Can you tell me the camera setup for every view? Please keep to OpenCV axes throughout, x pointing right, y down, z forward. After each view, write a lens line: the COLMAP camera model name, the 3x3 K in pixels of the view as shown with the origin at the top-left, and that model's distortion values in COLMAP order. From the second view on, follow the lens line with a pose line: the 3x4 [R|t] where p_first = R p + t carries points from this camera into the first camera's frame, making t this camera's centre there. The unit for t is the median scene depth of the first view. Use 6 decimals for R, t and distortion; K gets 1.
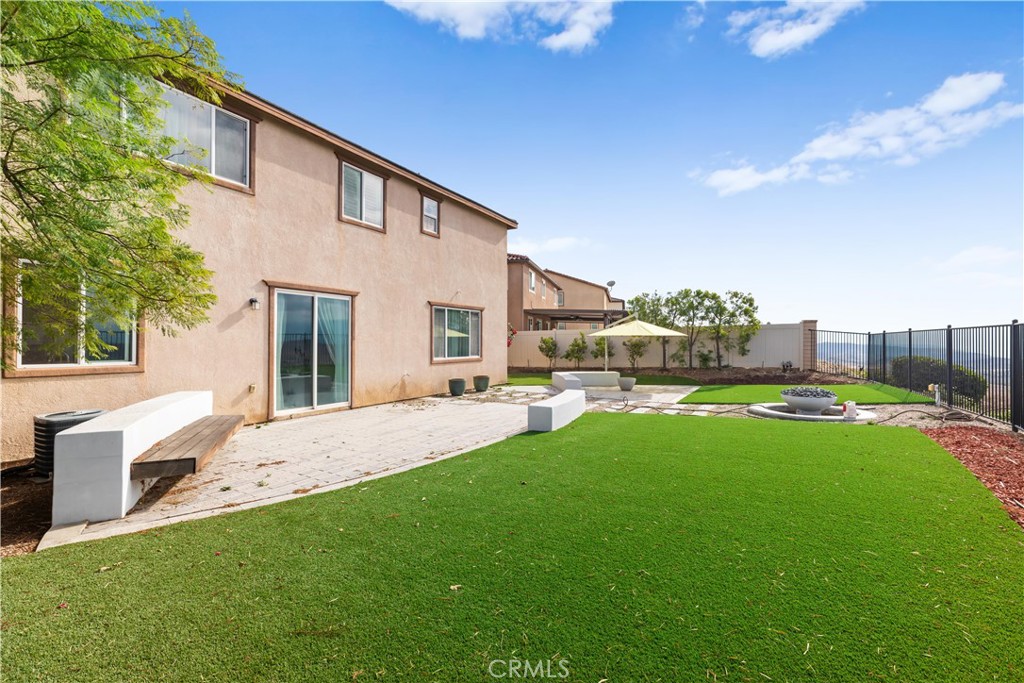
lens RADIAL K [[458.5, 0, 513.2], [0, 458.5, 341.0], [0, 0, 1]] dist [0.005056, -0.000303]
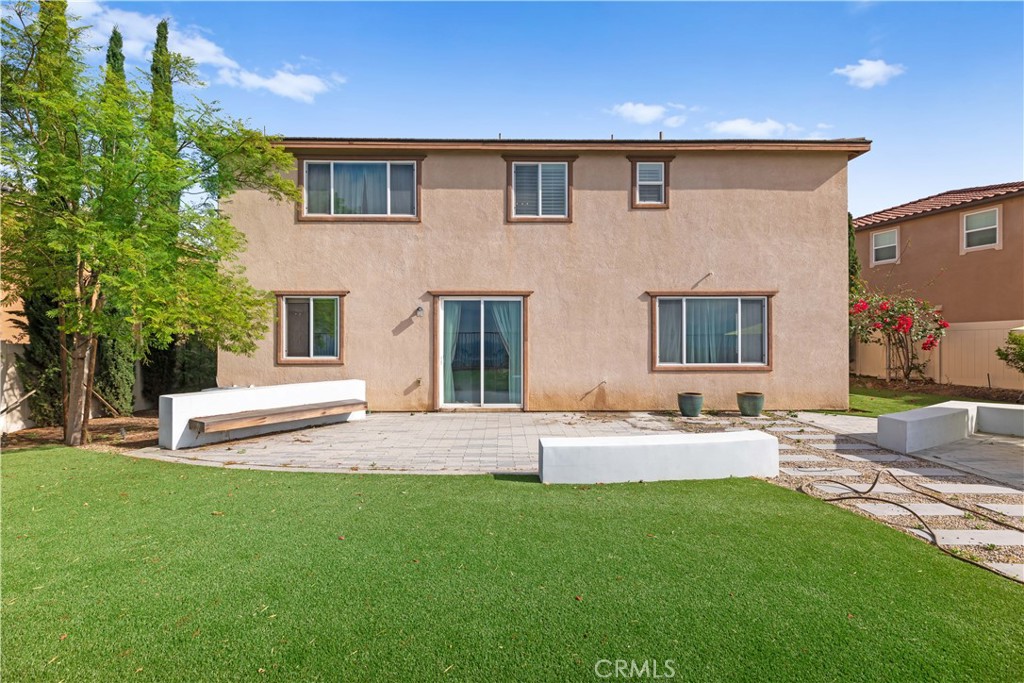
lens RADIAL K [[458.5, 0, 505.7], [0, 458.5, 337.8], [0, 0, 1]] dist [0.005056, -0.000303]
pose [[0.492638, -0.003306, -0.870228, 0.471890], [0.004080, 0.999991, -0.001489, -0.007925], [0.870225, -0.002817, 0.492646, 0.481256]]
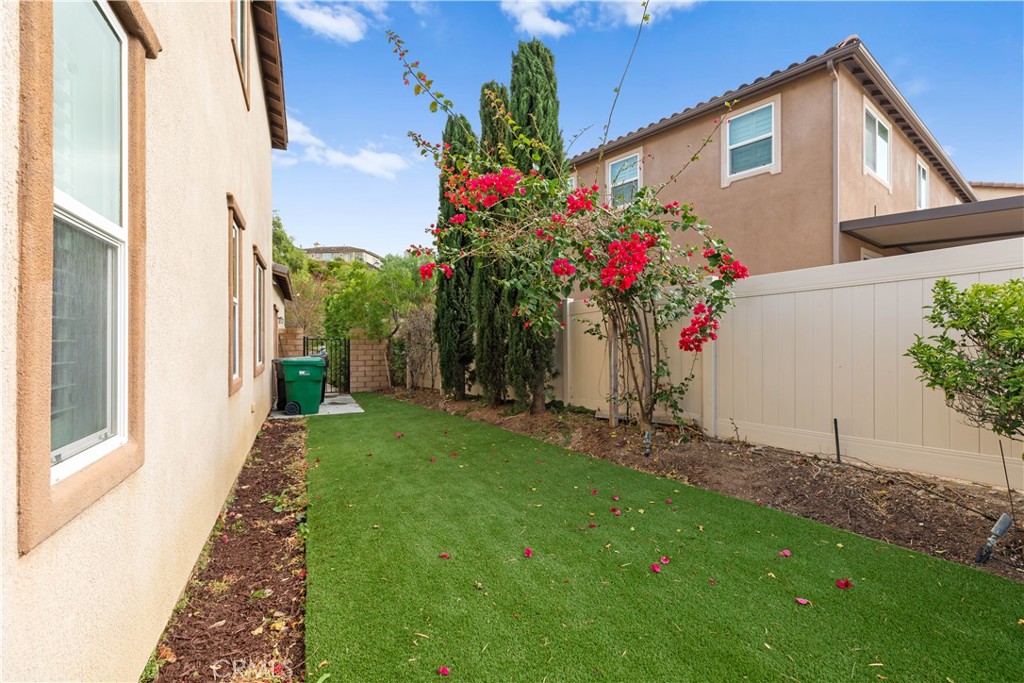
lens RADIAL K [[458.5, 0, 512.1], [0, 458.5, 340.2], [0, 0, 1]] dist [0.005056, -0.000303]
pose [[0.798469, -0.006172, -0.602005, 0.085102], [0.010080, 0.999944, 0.003118, 0.014943], [0.601952, -0.008558, 0.798487, 1.613150]]
